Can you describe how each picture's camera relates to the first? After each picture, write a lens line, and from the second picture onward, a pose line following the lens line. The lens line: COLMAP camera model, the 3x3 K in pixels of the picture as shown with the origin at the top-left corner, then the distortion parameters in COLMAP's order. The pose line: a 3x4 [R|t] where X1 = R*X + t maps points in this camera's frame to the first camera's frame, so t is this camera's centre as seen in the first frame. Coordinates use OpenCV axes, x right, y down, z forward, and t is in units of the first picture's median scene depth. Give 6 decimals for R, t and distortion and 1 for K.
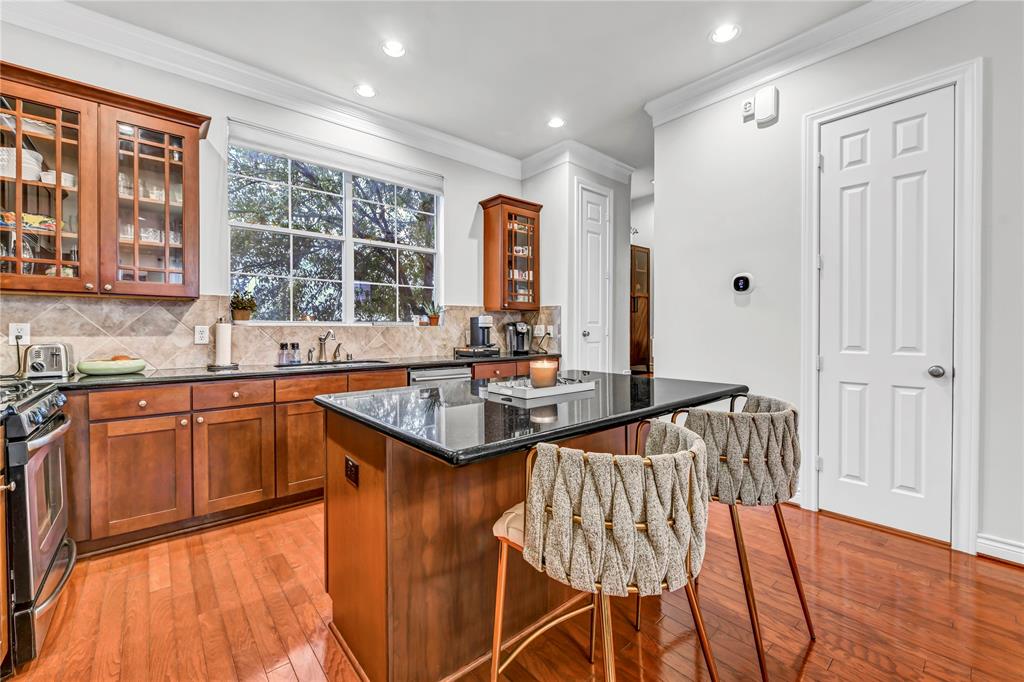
lens RADIAL K [[421.9, 0, 509.6], [0, 421.9, 333.7], [0, 0, 1]] dist [-0.002124, -0.000466]
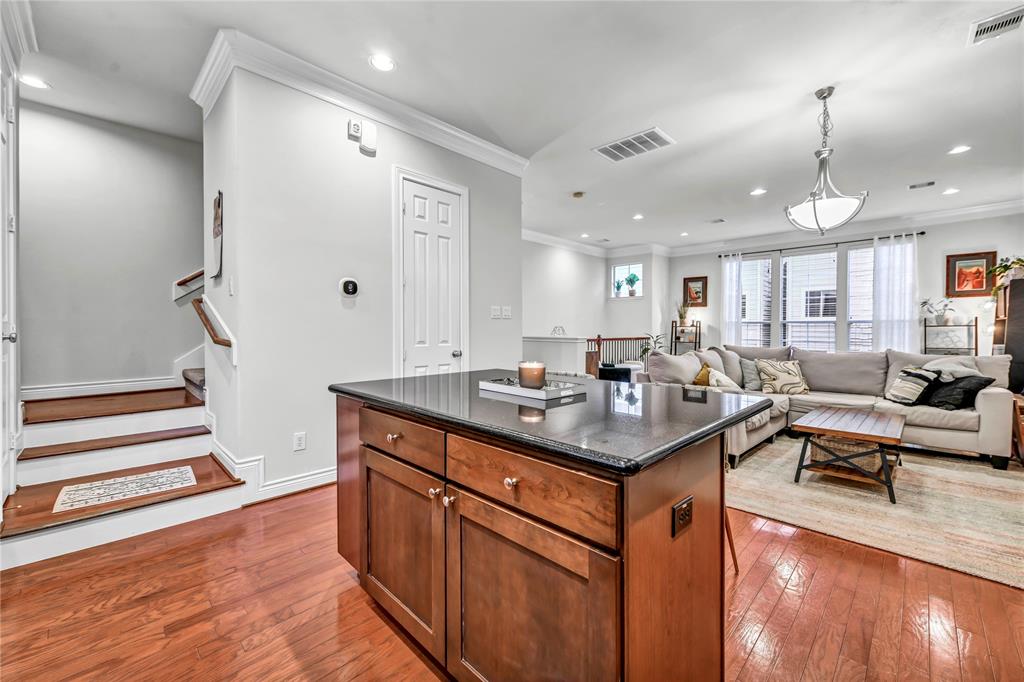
lens RADIAL K [[407.4, 0, 515.0], [0, 407.4, 338.0], [0, 0, 1]] dist [0.002175, -0.000661]
pose [[-0.078100, -0.017994, 0.996783, -0.408282], [0.007912, 0.999794, 0.018669, -0.004100], [-0.996914, 0.009345, -0.077941, 0.506519]]
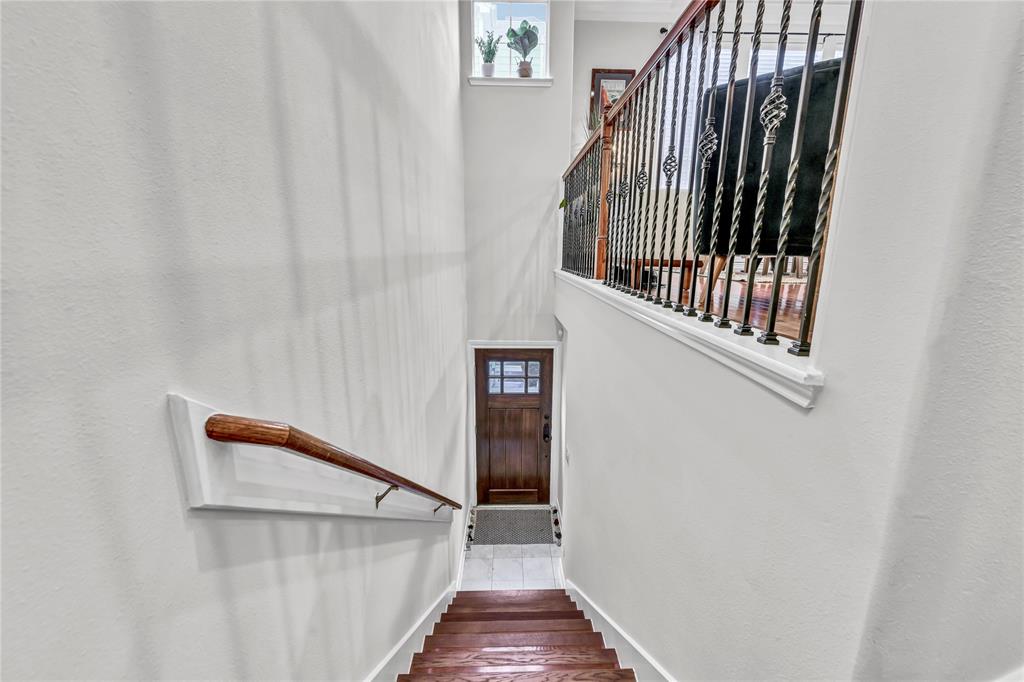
lens RADIAL K [[407.4, 0, 515.0], [0, 407.4, 338.0], [0, 0, 1]] dist [0.002175, -0.000661]
pose [[-0.770203, -0.129816, 0.624448, 1.195339], [0.004519, 0.977932, 0.208874, 0.247111], [-0.637783, 0.163697, -0.752620, 0.570813]]
